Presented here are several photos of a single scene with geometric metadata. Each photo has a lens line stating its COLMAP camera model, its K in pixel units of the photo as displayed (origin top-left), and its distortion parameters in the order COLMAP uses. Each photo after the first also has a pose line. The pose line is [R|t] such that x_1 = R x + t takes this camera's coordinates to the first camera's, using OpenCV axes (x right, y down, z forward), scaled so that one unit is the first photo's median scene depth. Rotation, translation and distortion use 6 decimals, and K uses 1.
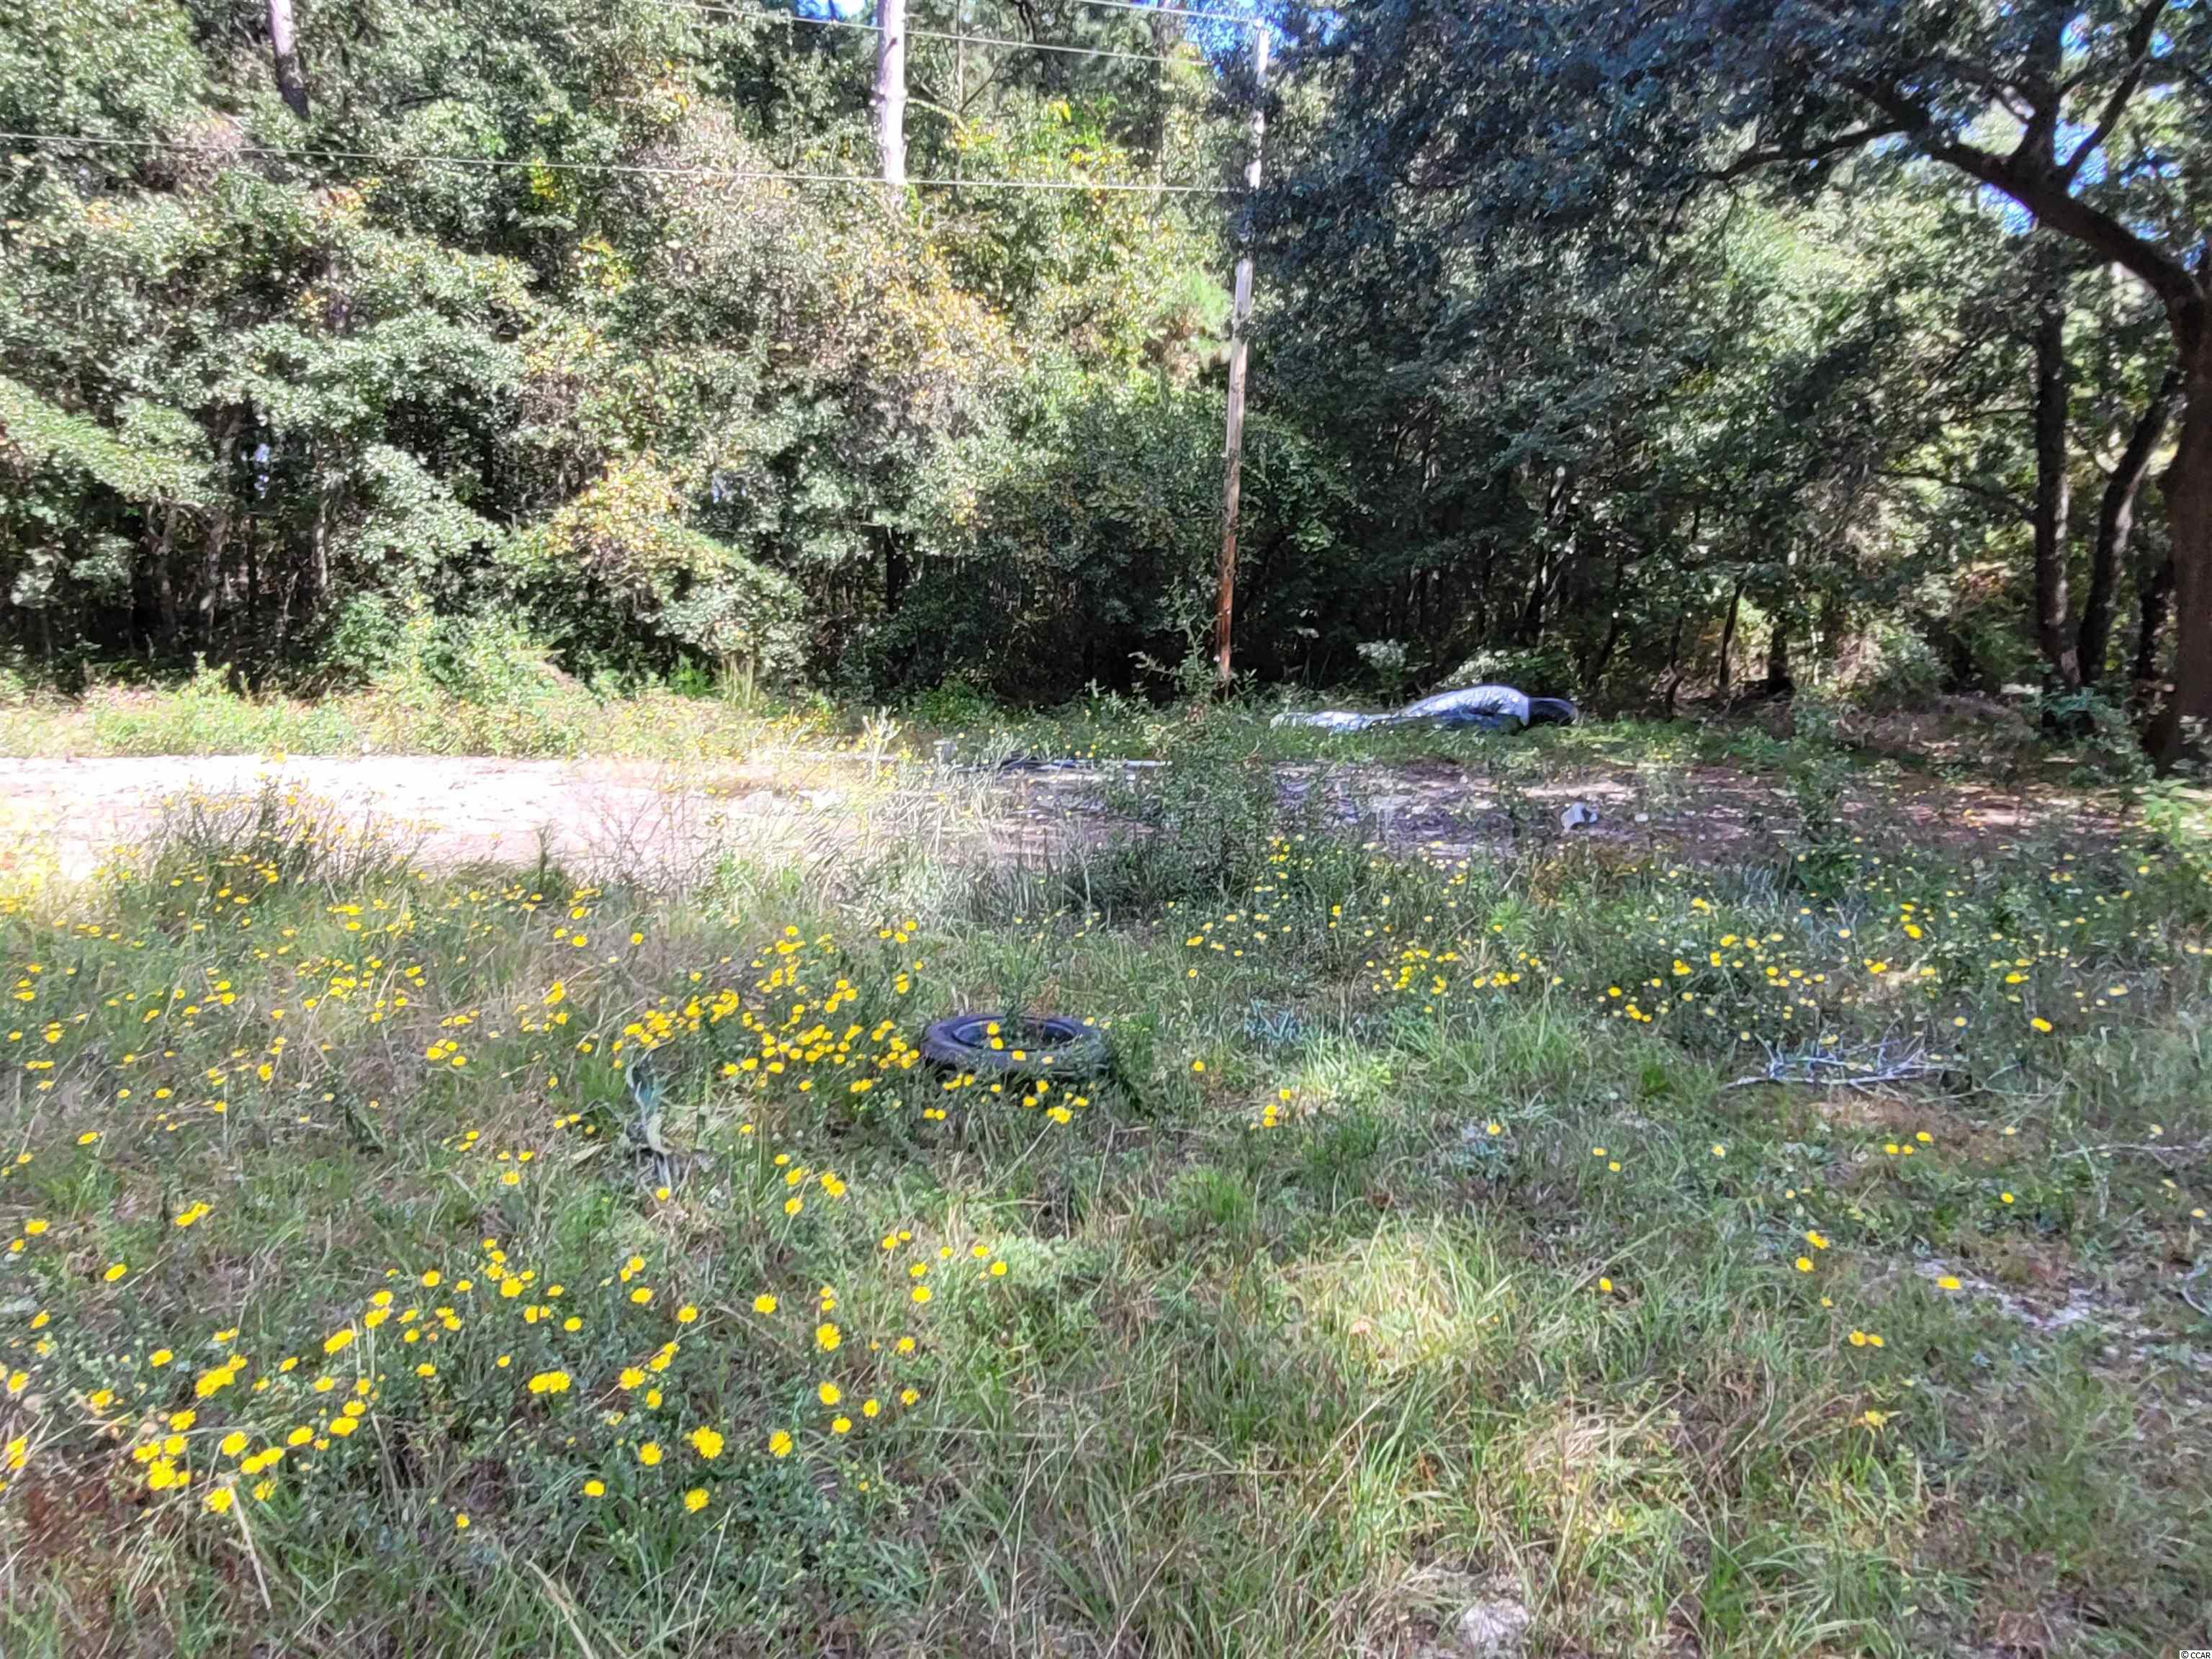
lens RADIAL K [[1612.2, 0, 1107.4], [0, 1612.2, 792.8], [0, 0, 1]] dist [-0.007046, -0.000011]
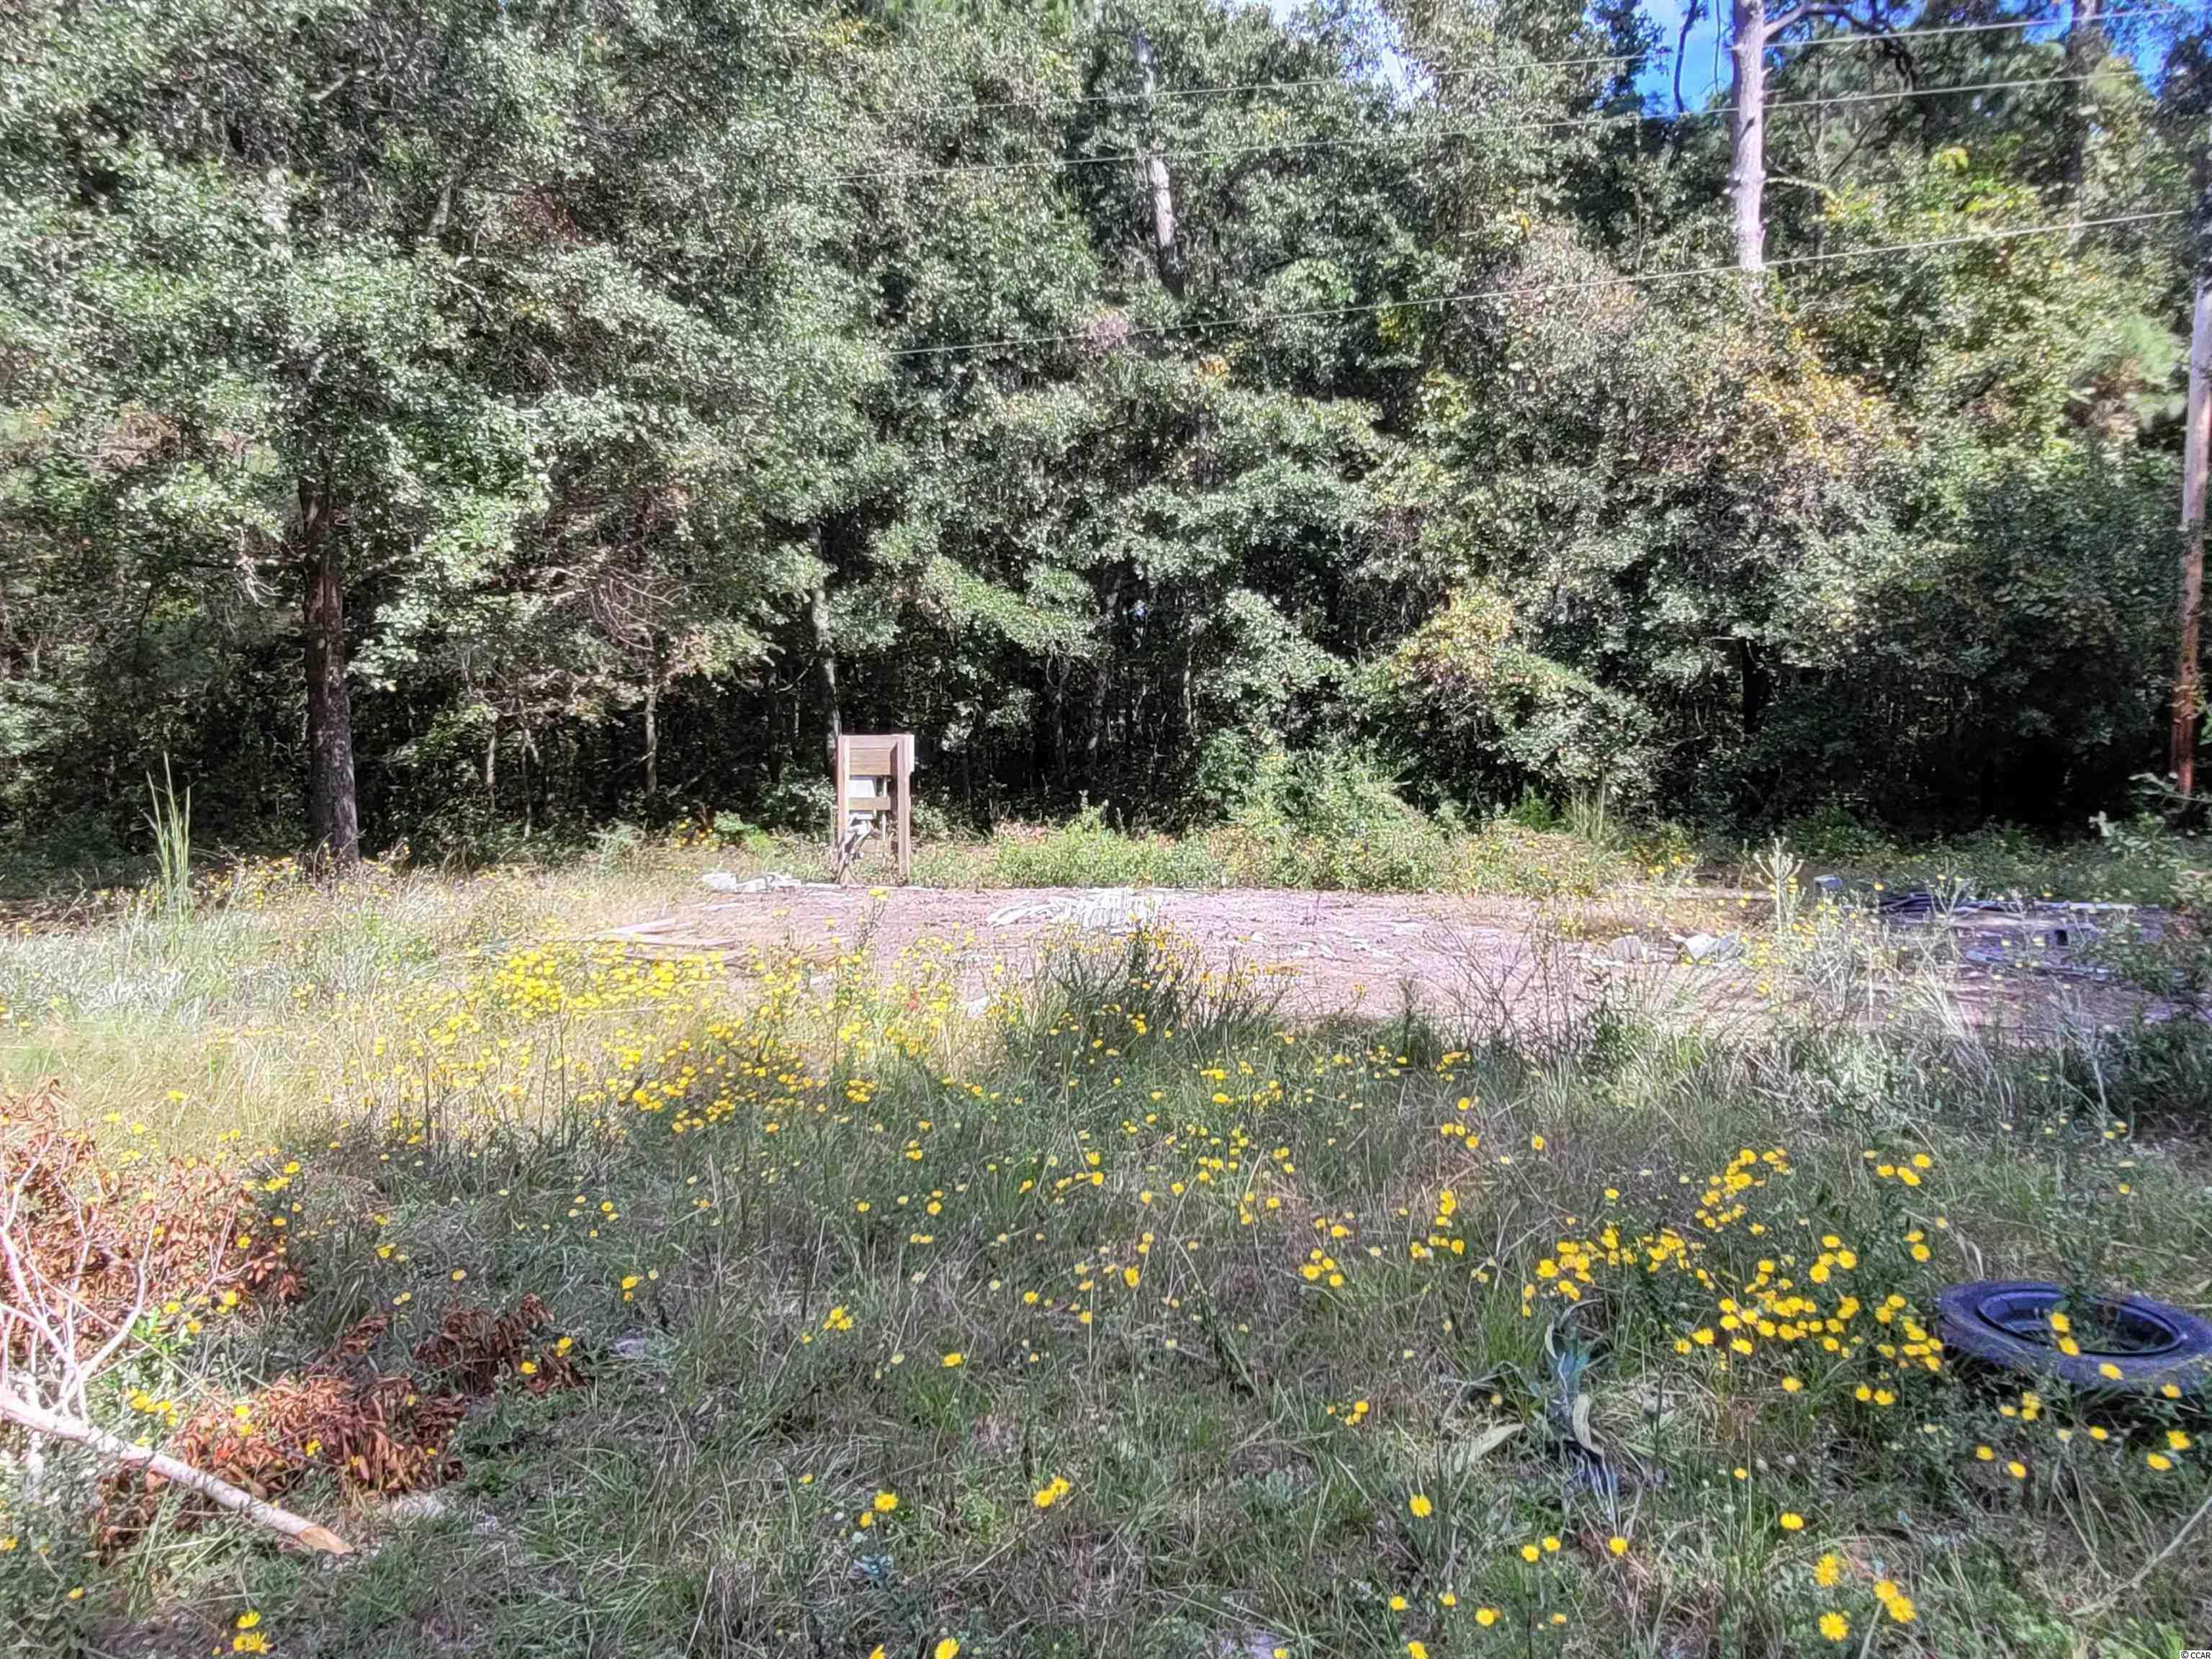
lens RADIAL K [[1617.7, 0, 1106.0], [0, 1617.7, 829.5], [0, 0, 1]] dist [-0.036017, 0.023576]
pose [[0.876510, -0.003636, -0.481369, -0.017438], [-0.022038, 0.998620, -0.047672, -0.006216], [0.480878, 0.052394, 0.875221, 0.035462]]
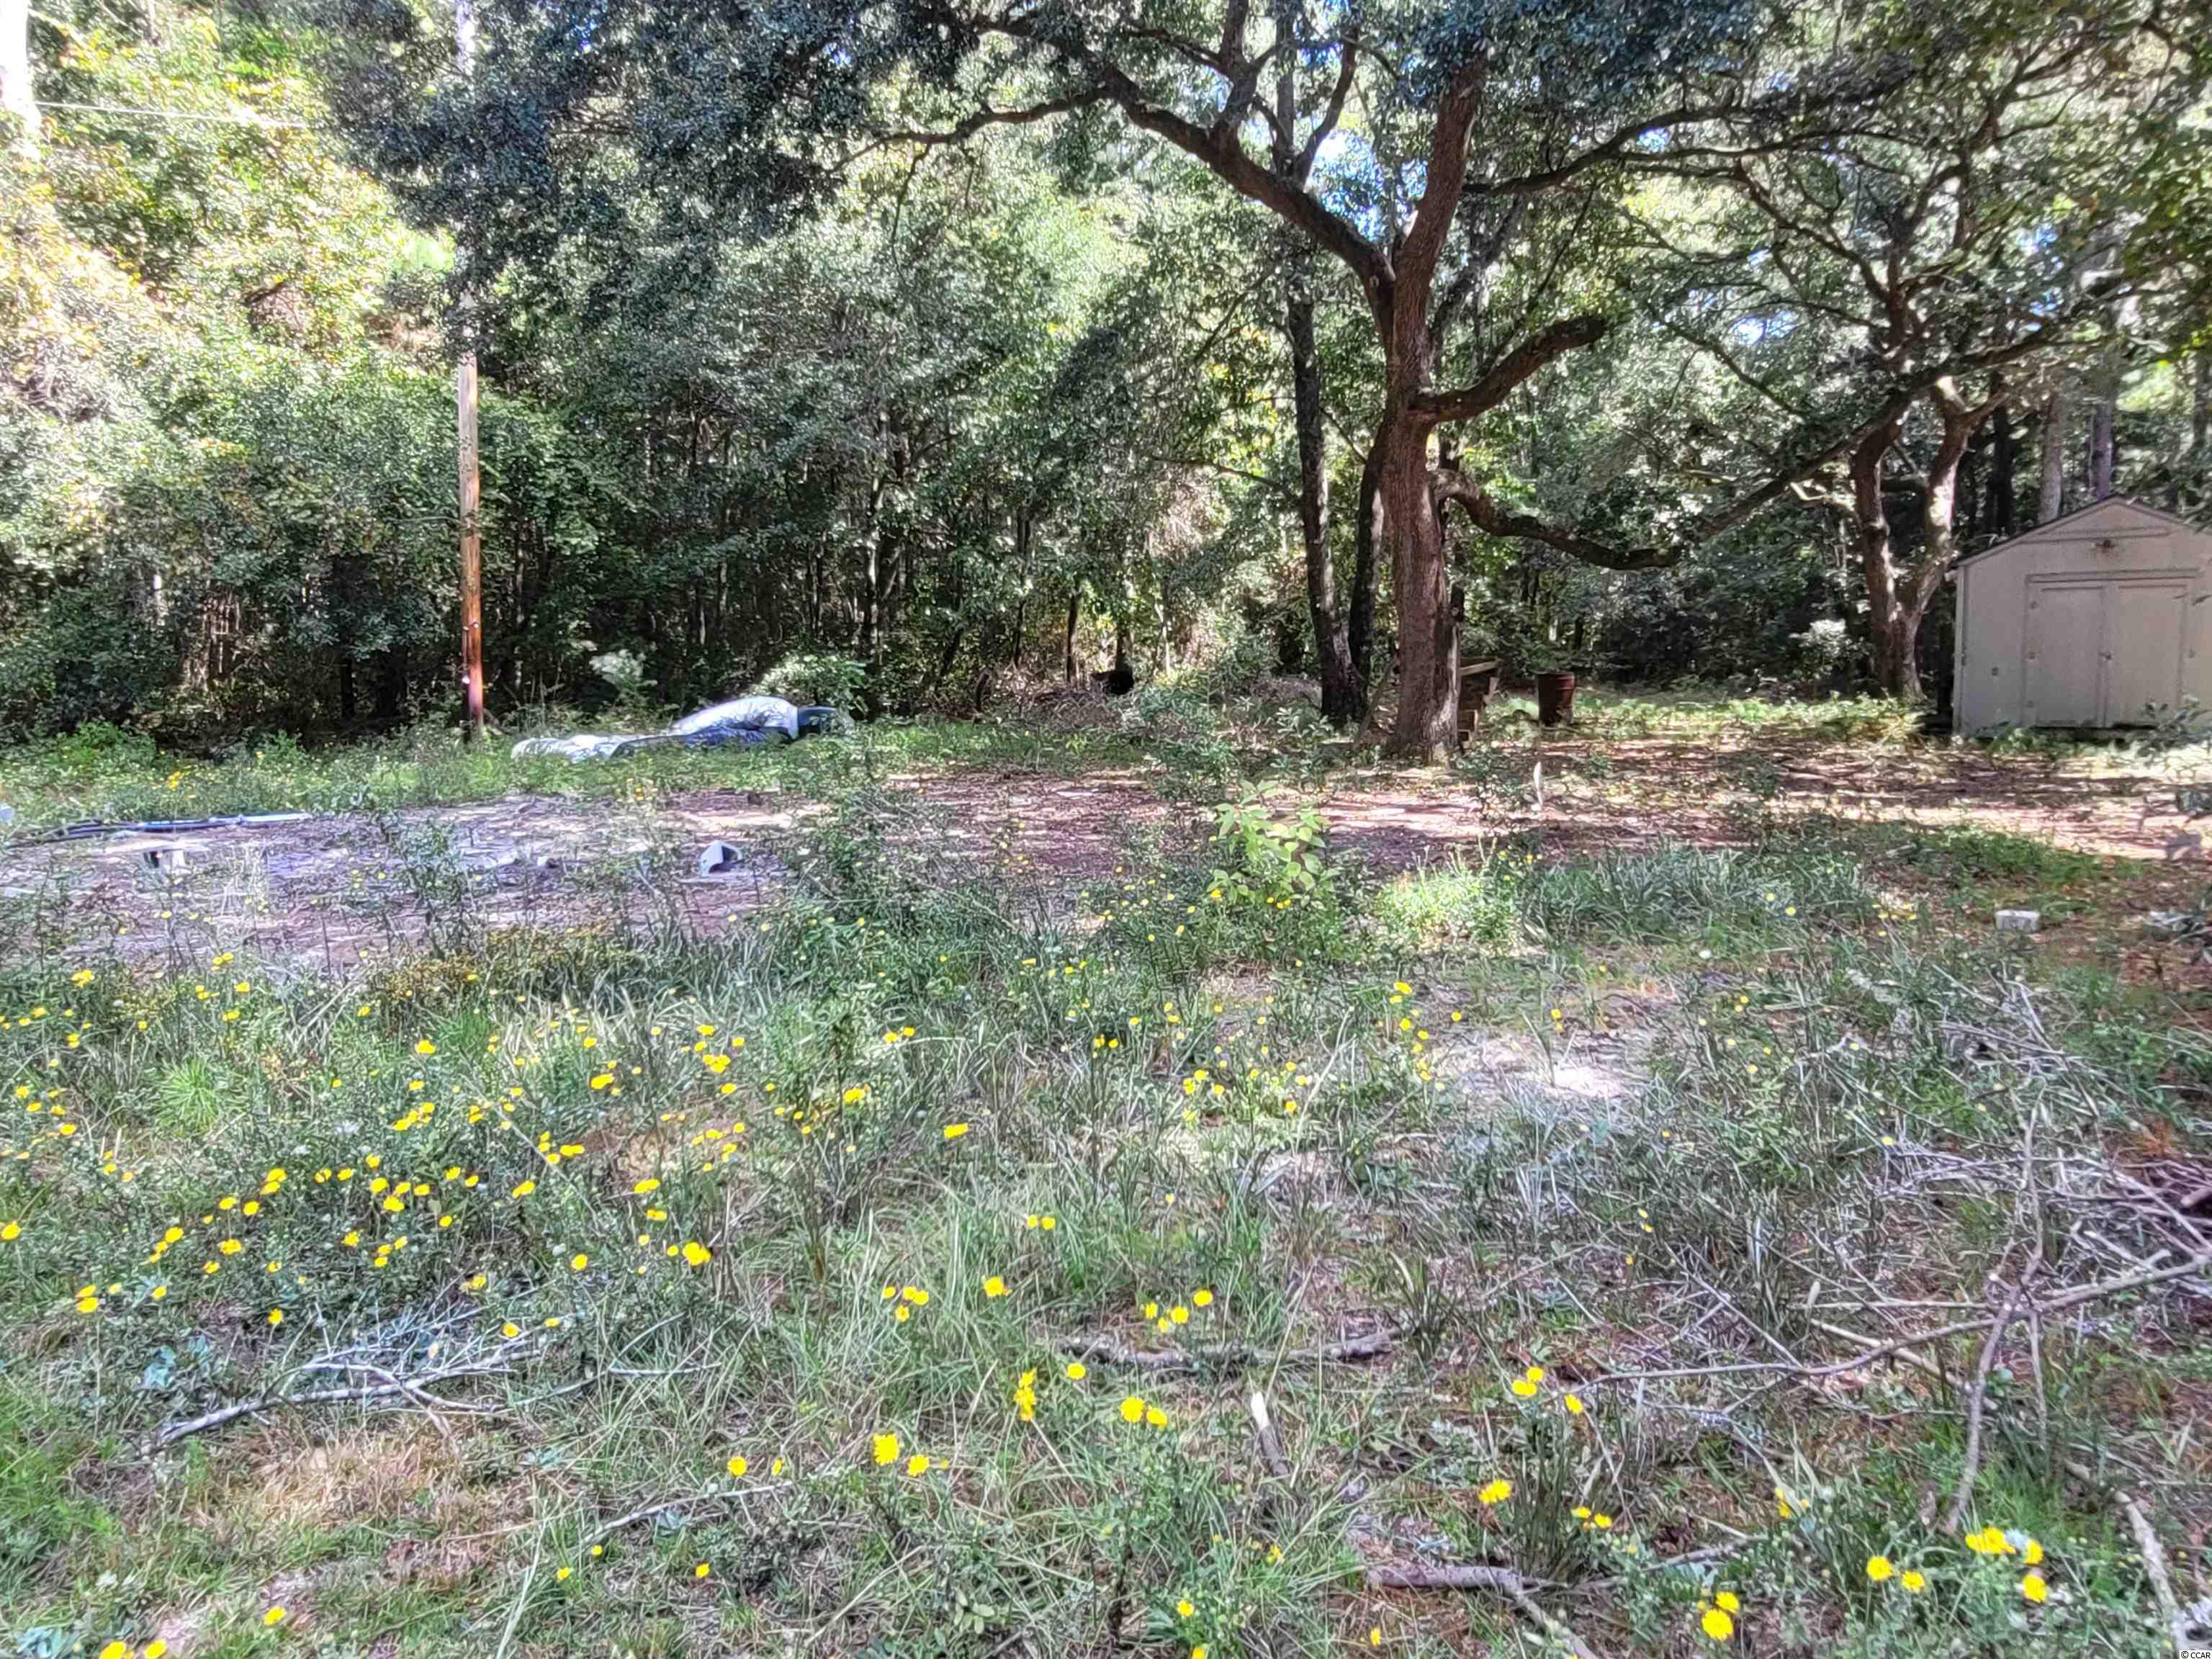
lens RADIAL K [[1617.7, 0, 1106.0], [0, 1617.7, 829.5], [0, 0, 1]] dist [-0.036017, 0.023576]
pose [[0.941733, -0.078262, 0.327130, 0.112317], [0.071957, 0.996915, 0.031354, -0.006129], [-0.328574, -0.005988, 0.944459, 0.075702]]
